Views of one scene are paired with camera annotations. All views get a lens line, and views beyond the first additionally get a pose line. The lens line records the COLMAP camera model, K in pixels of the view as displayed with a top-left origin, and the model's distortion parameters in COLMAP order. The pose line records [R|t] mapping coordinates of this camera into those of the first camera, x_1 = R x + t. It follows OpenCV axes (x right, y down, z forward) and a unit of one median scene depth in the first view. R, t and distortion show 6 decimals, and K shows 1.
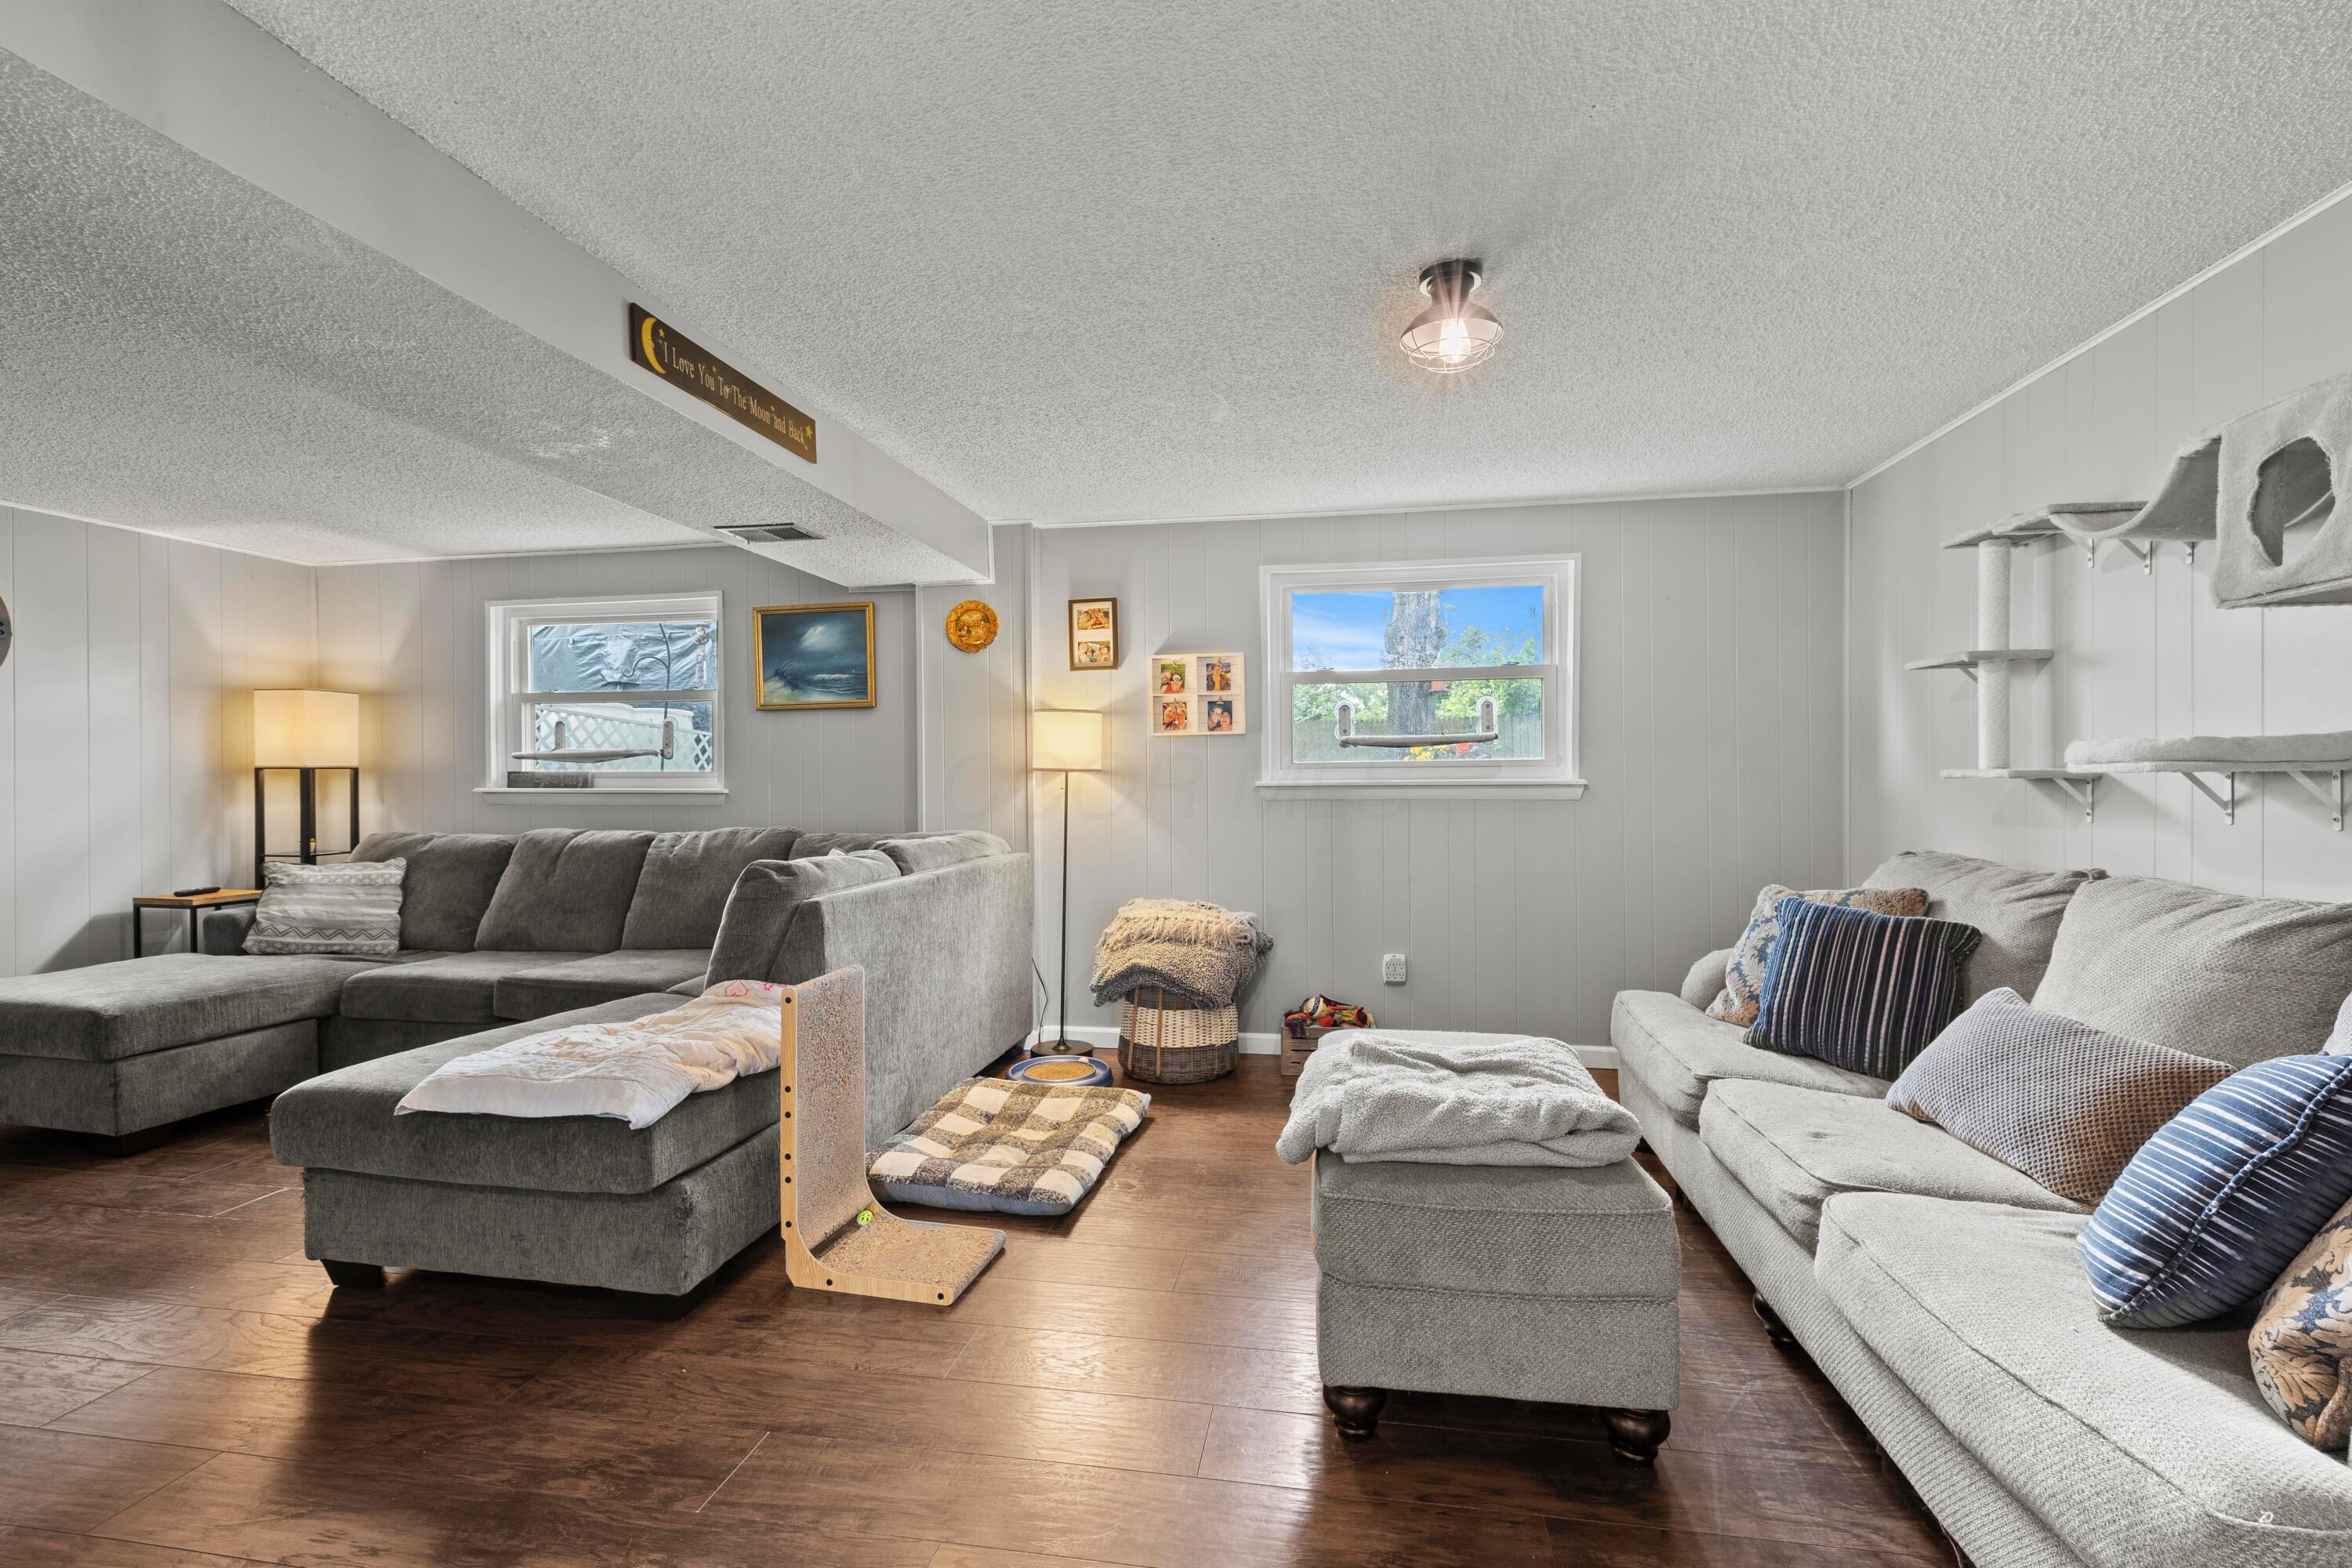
lens RADIAL K [[996.3, 0, 1180.4], [0, 996.3, 778.9], [0, 0, 1]] dist [0.002331, -0.001039]
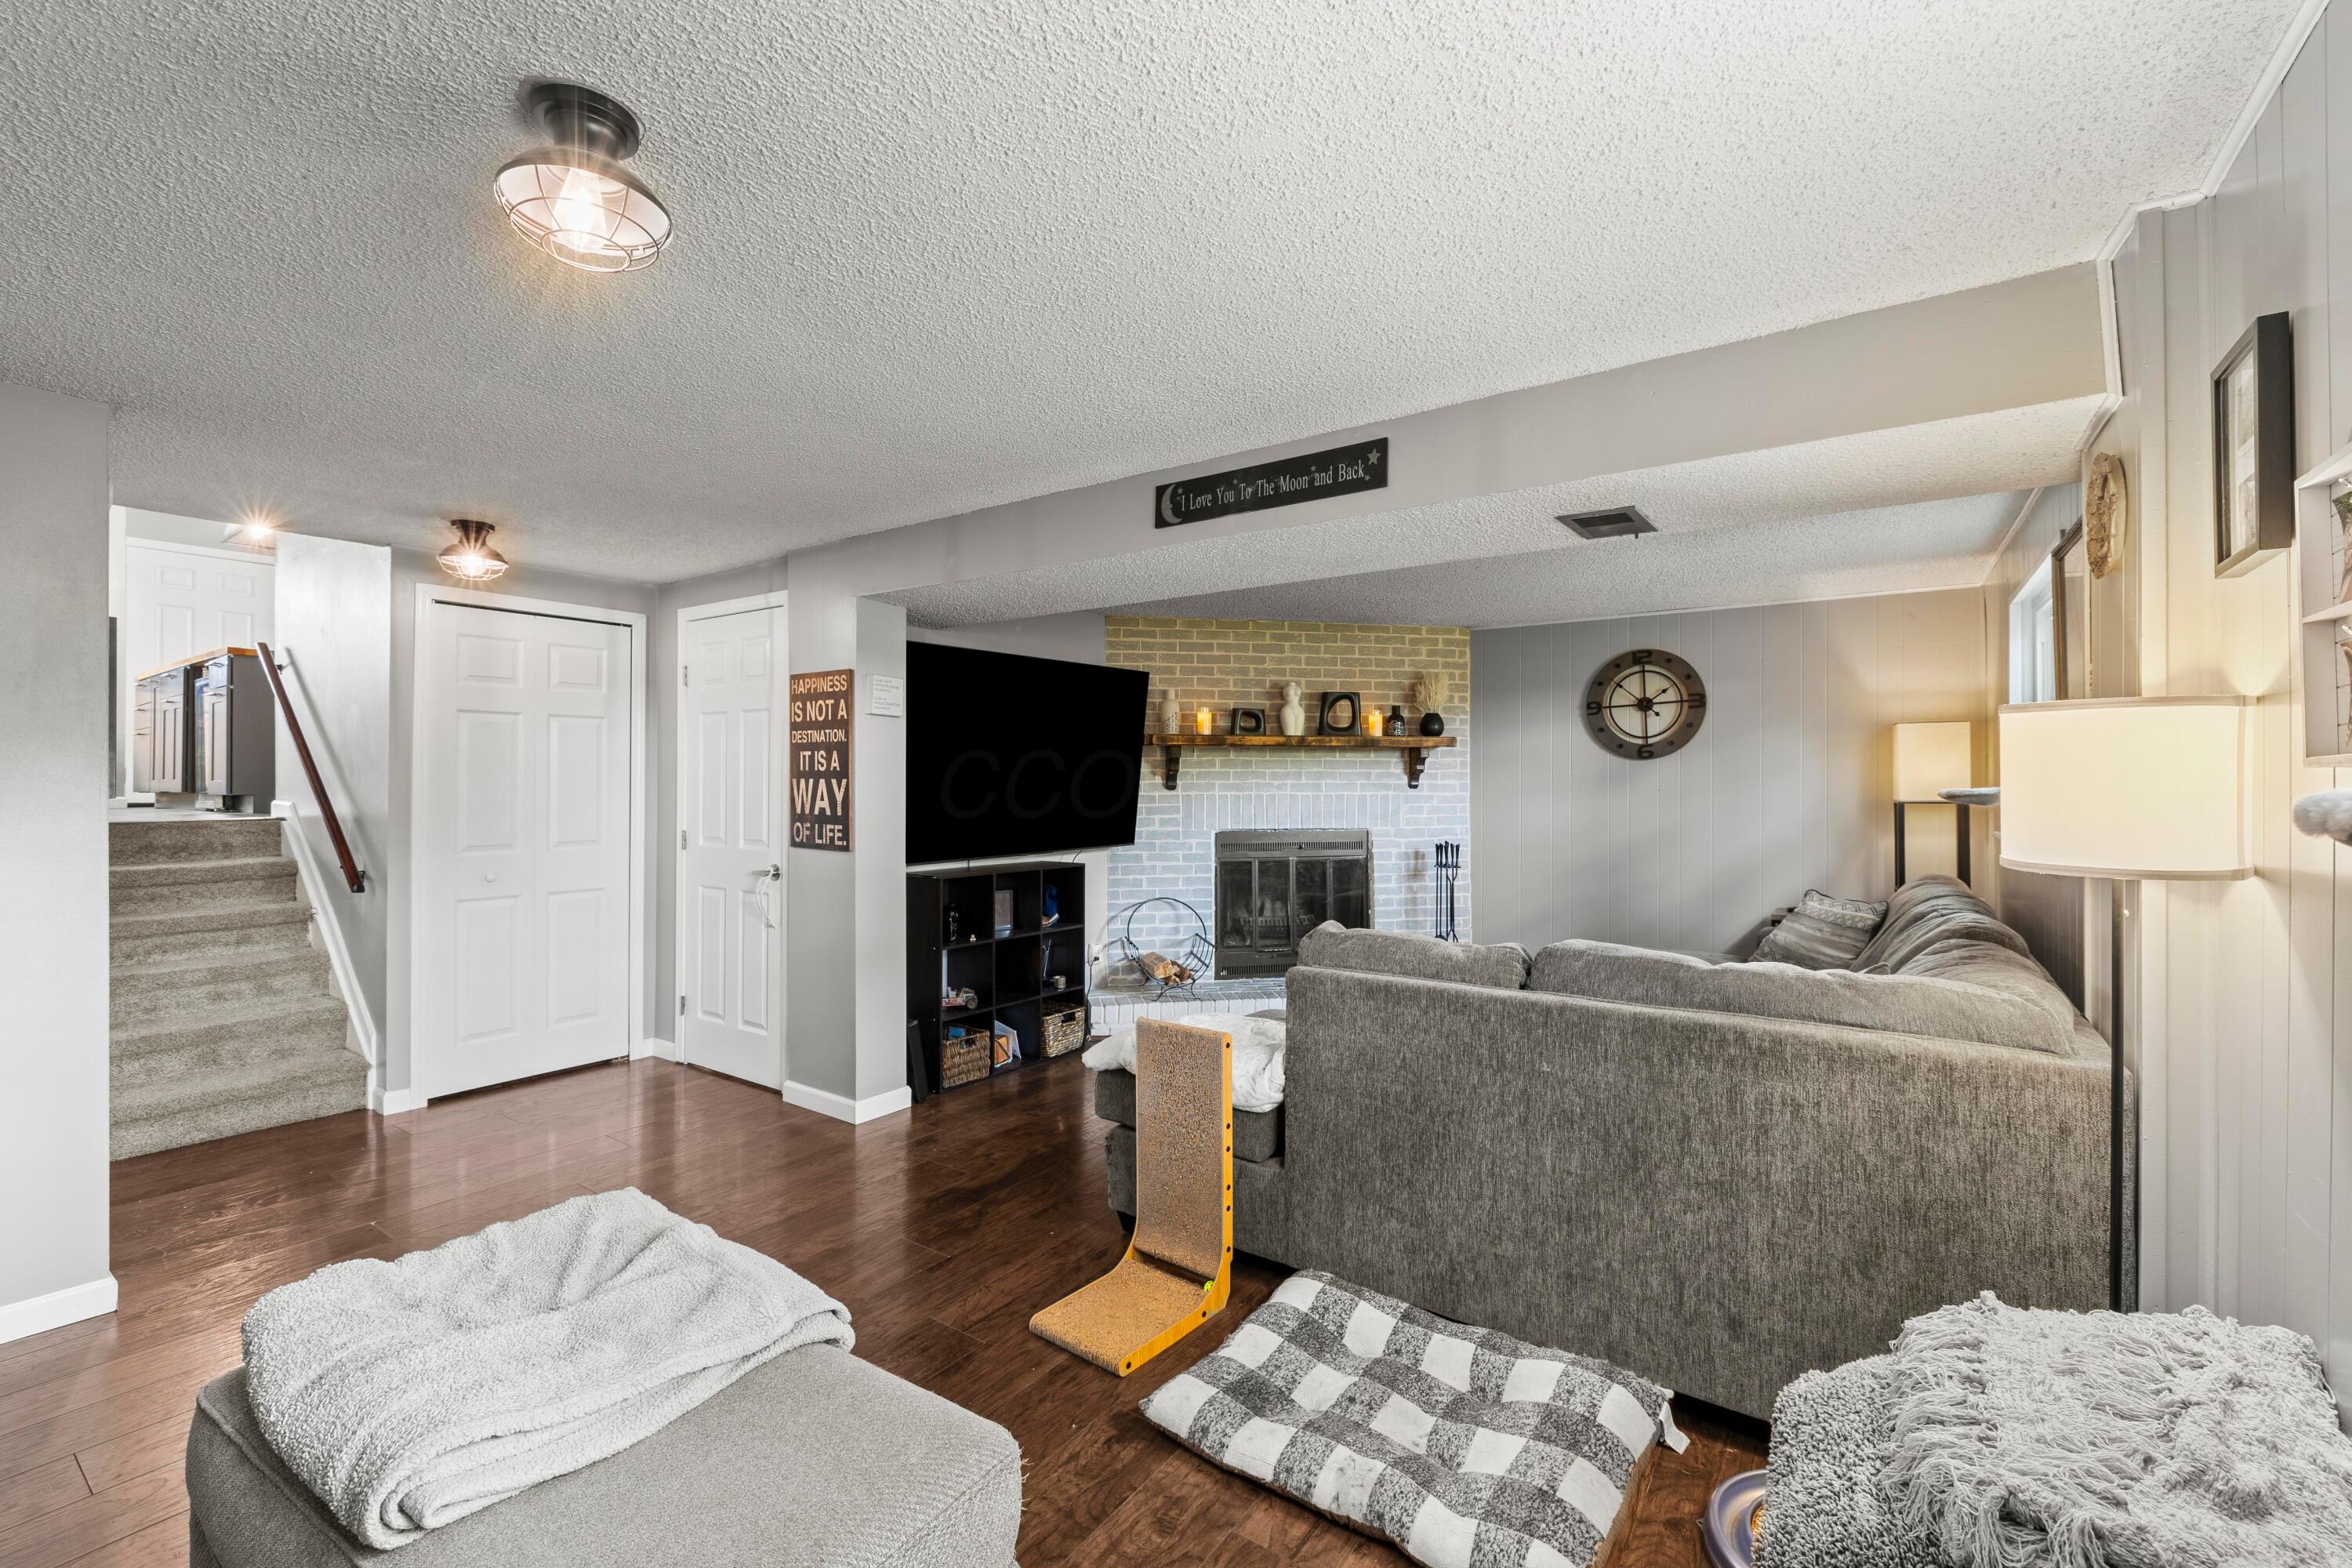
lens RADIAL K [[996.3, 0, 1175.4], [0, 996.3, 779.1], [0, 0, 1]] dist [0.002331, -0.001039]
pose [[-0.421217, -0.000760, -0.906960, 0.579448], [-0.004056, 0.999991, 0.001046, -0.062727], [0.906951, 0.004119, -0.421216, 1.351907]]
